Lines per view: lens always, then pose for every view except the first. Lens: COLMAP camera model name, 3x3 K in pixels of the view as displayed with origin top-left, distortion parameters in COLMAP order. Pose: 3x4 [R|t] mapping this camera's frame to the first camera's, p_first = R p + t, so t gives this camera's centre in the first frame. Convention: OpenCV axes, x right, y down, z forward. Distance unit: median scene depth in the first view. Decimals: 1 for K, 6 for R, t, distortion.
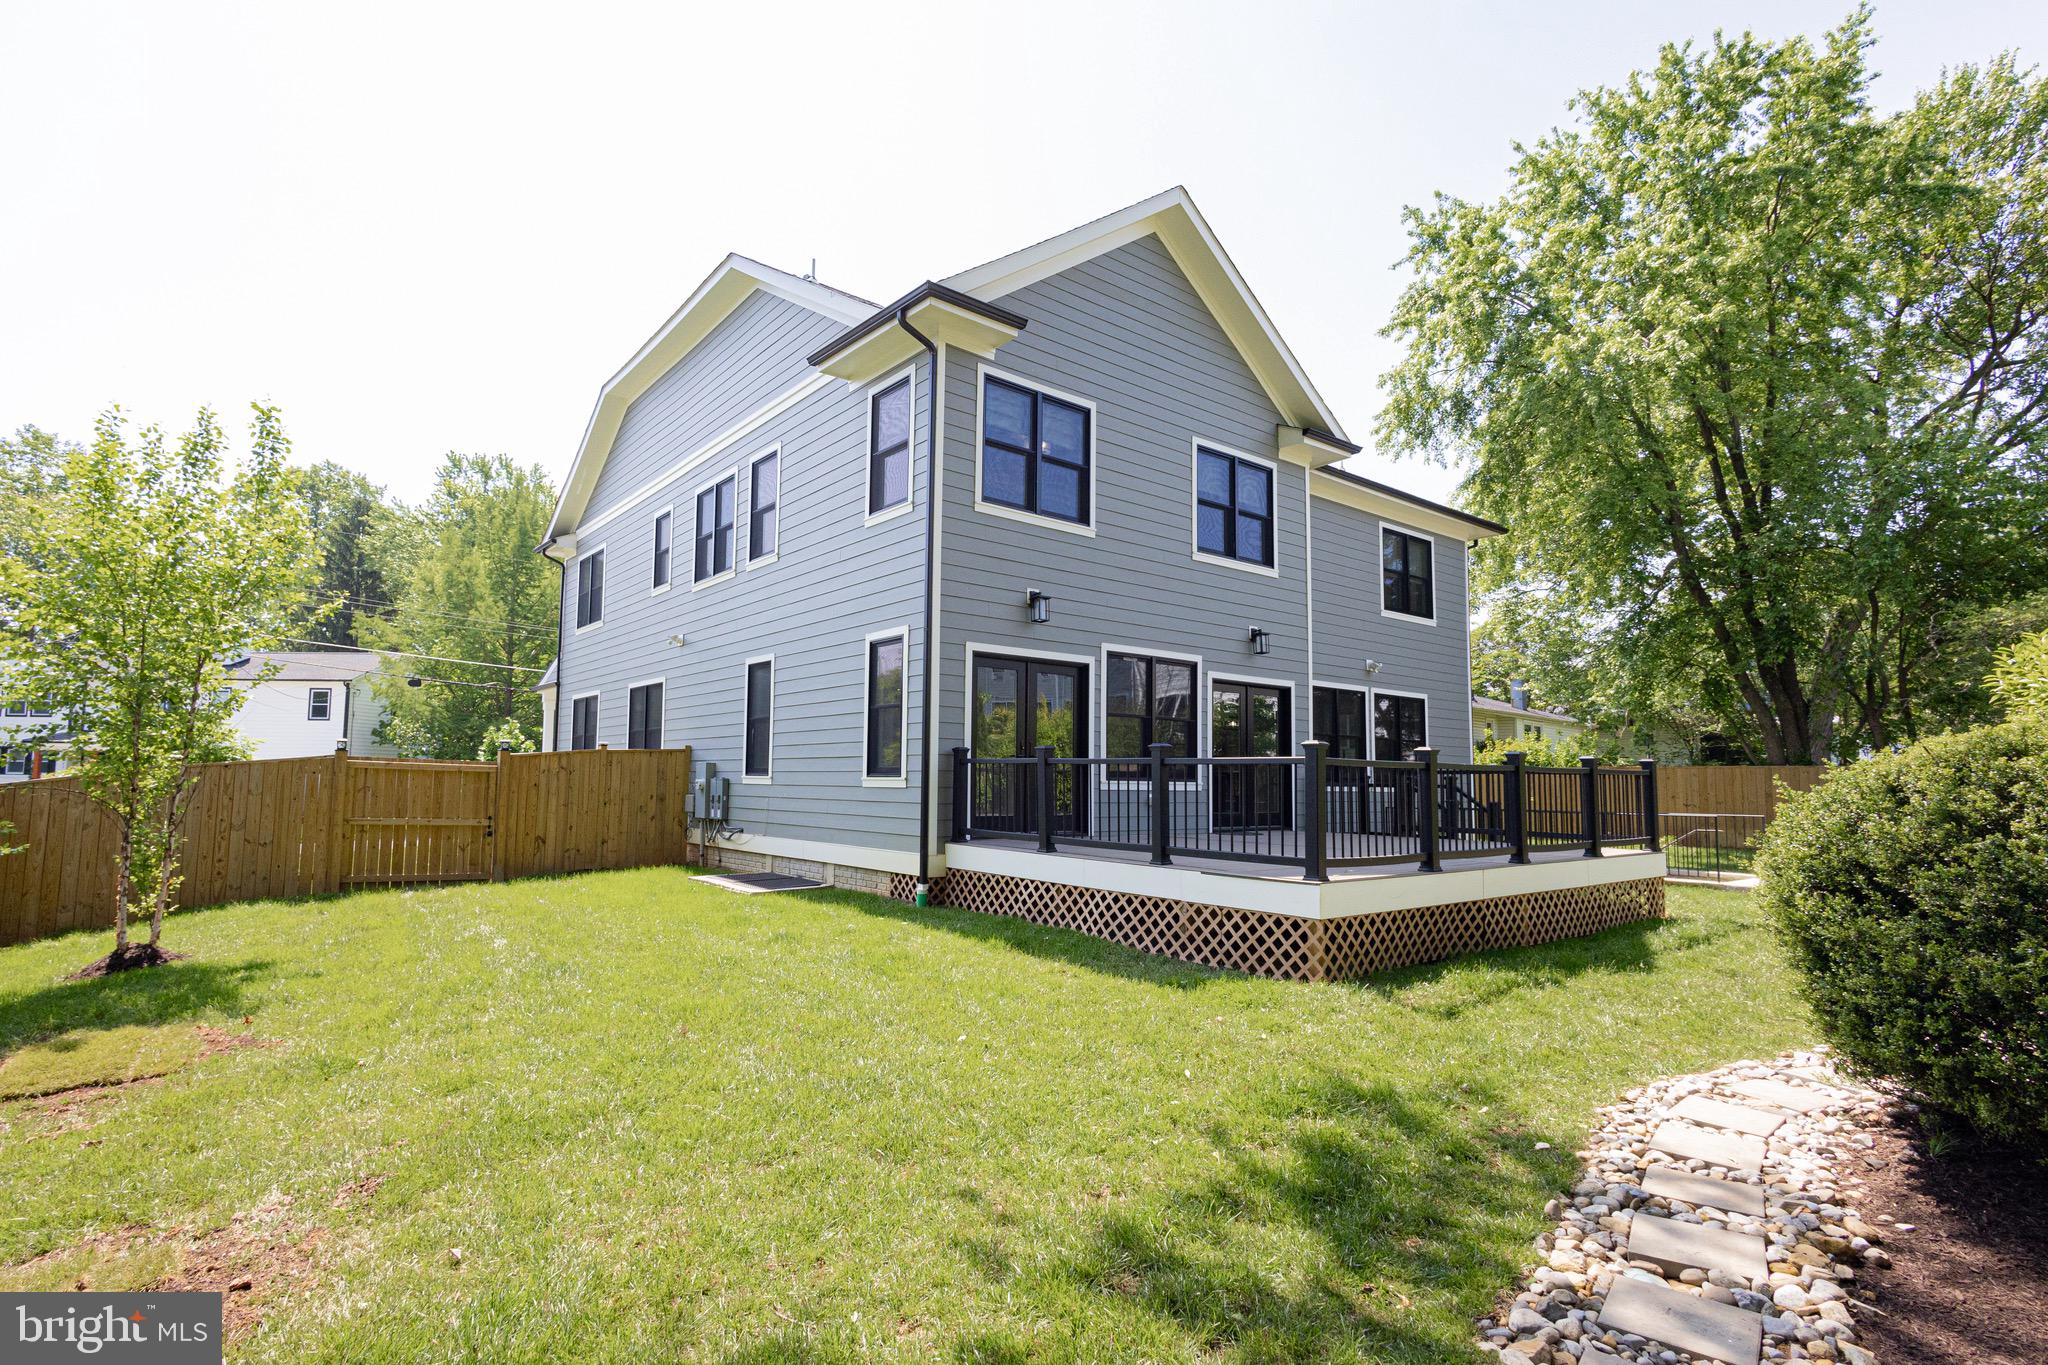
lens RADIAL K [[1001.6, 0, 984.4], [0, 1001.6, 716.3], [0, 0, 1]] dist [-0.000626, 0.000072]
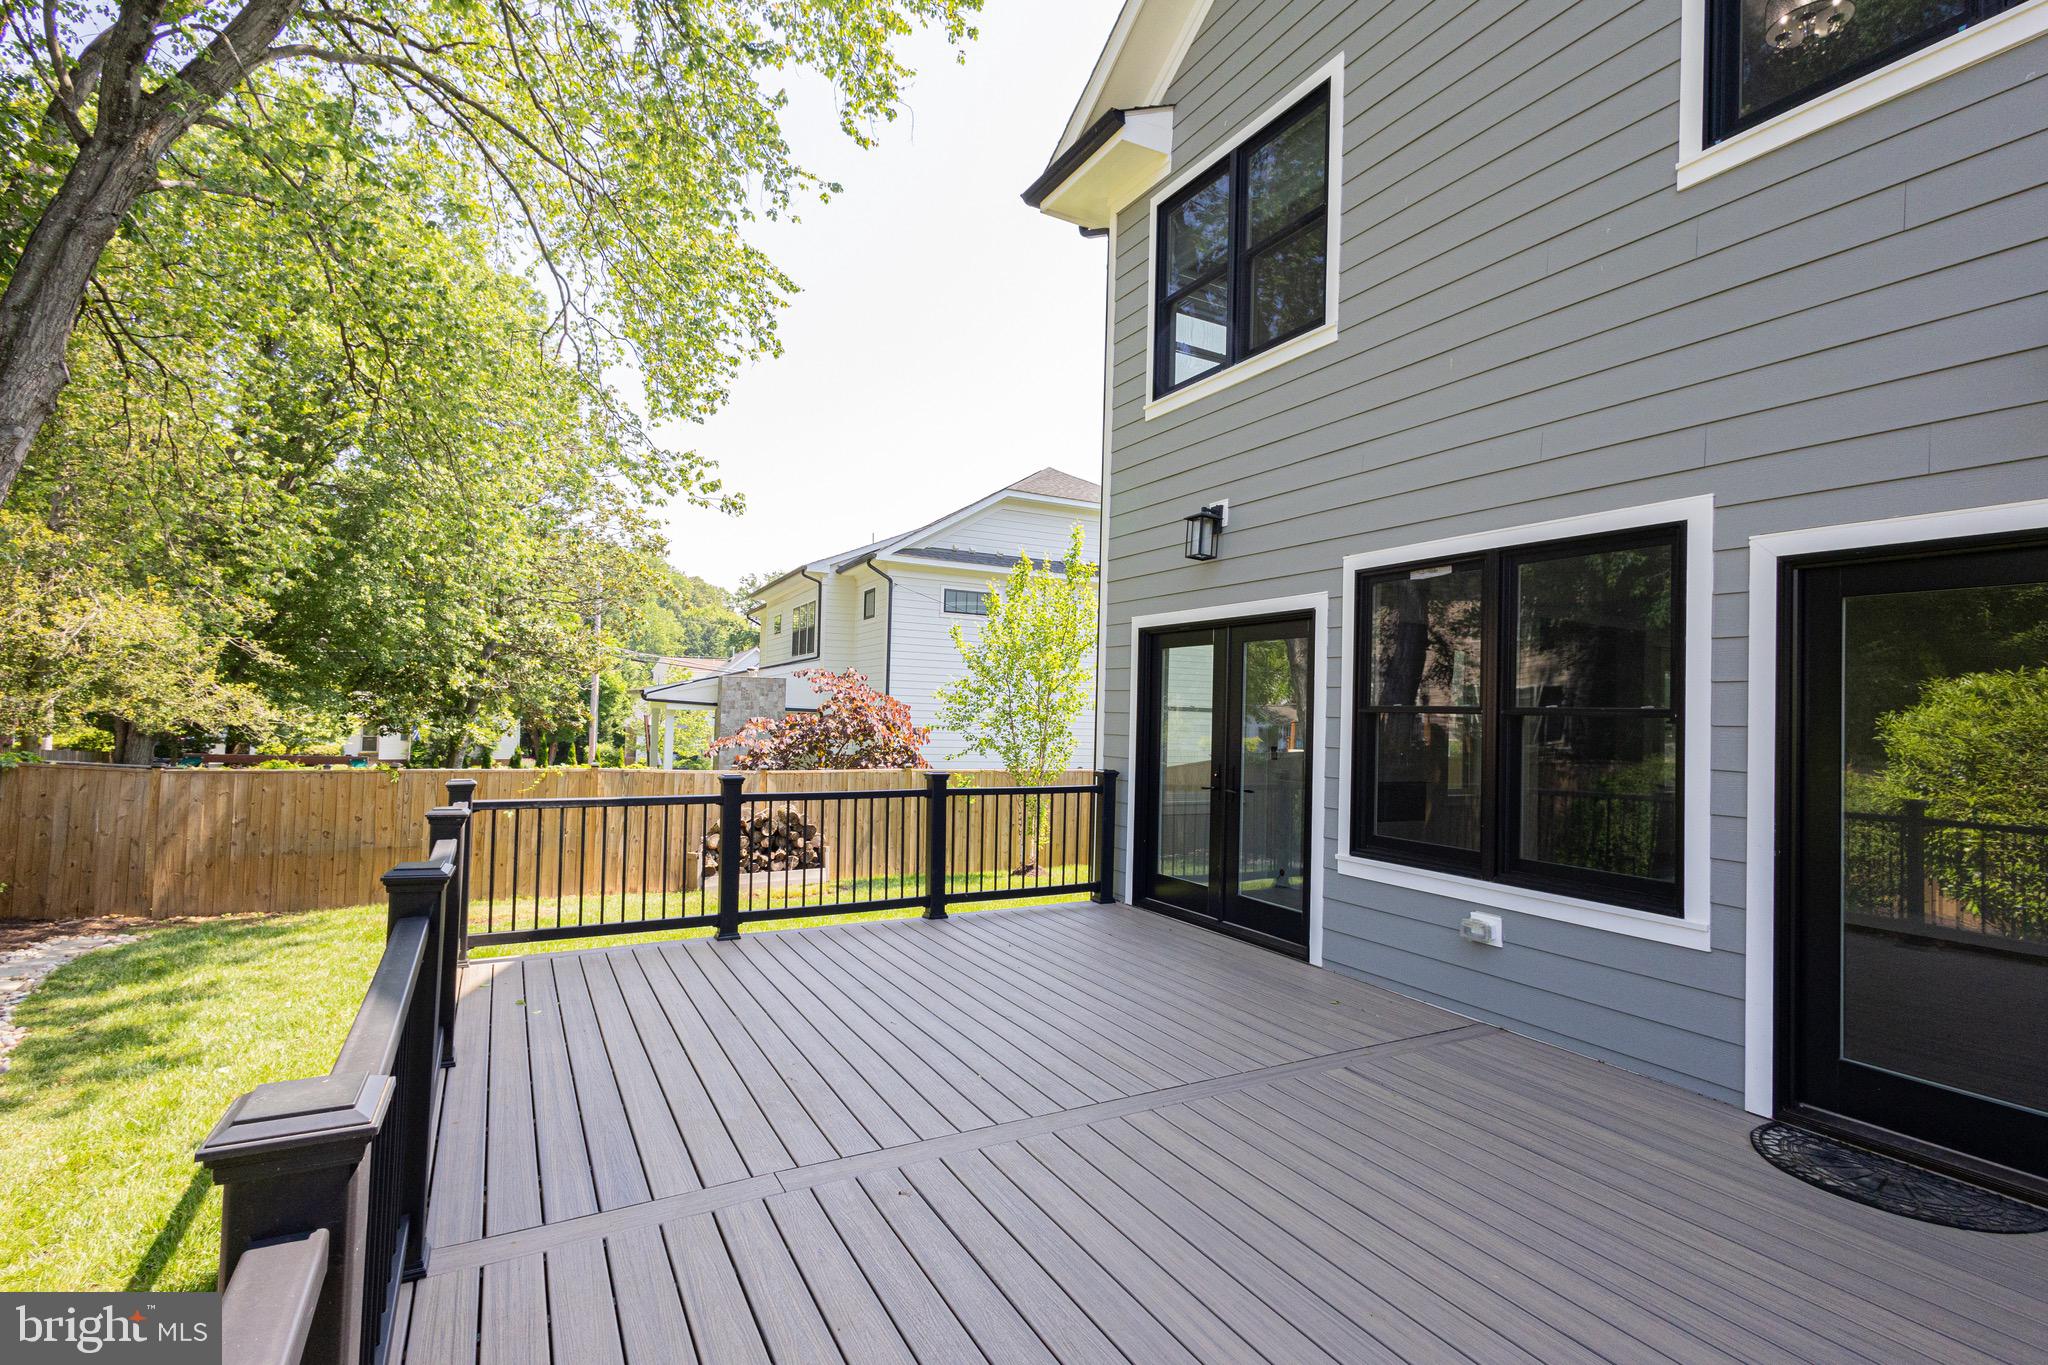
lens RADIAL K [[927.9, 0, 1011.0], [0, 927.9, 684.7], [0, 0, 1]] dist [0.001006, 0.000406]
pose [[-0.162447, -0.051716, -0.985361, 0.509244], [0.028829, 0.997950, -0.057129, 0.005411], [0.986296, -0.037688, -0.160623, 0.828350]]
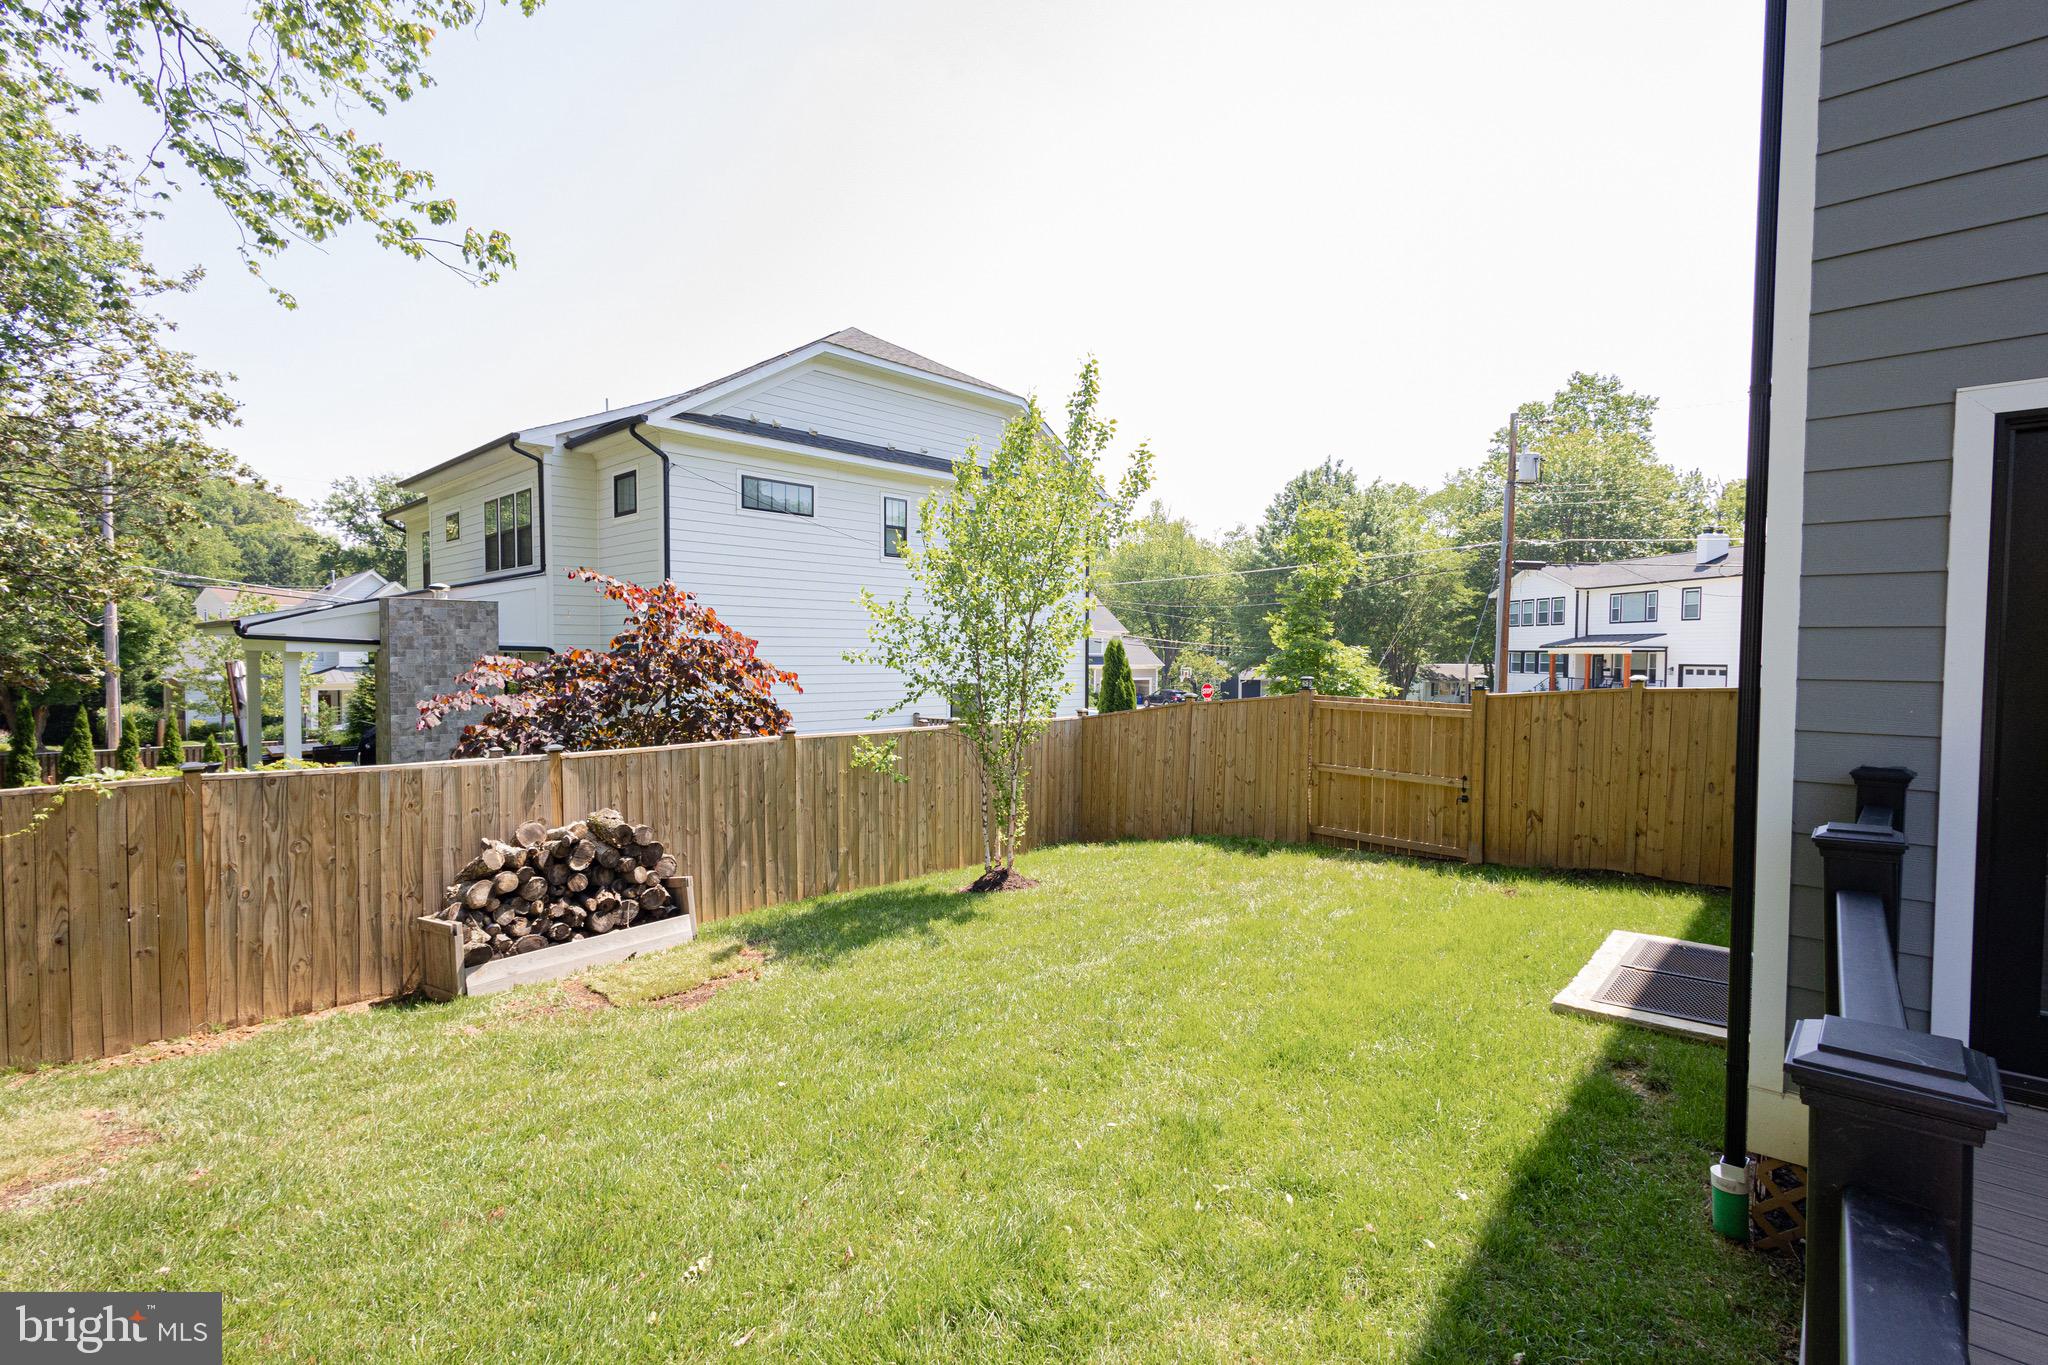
lens RADIAL K [[945.0, 0, 1024.0], [0, 945.0, 682.5], [0, 0, 1]] dist [0.003444, 0.000076]
pose [[0.186713, 0.017193, -0.982264, 0.159398], [0.057428, 0.997946, 0.028383, -0.012033], [0.980735, -0.061709, 0.185342, 0.559685]]
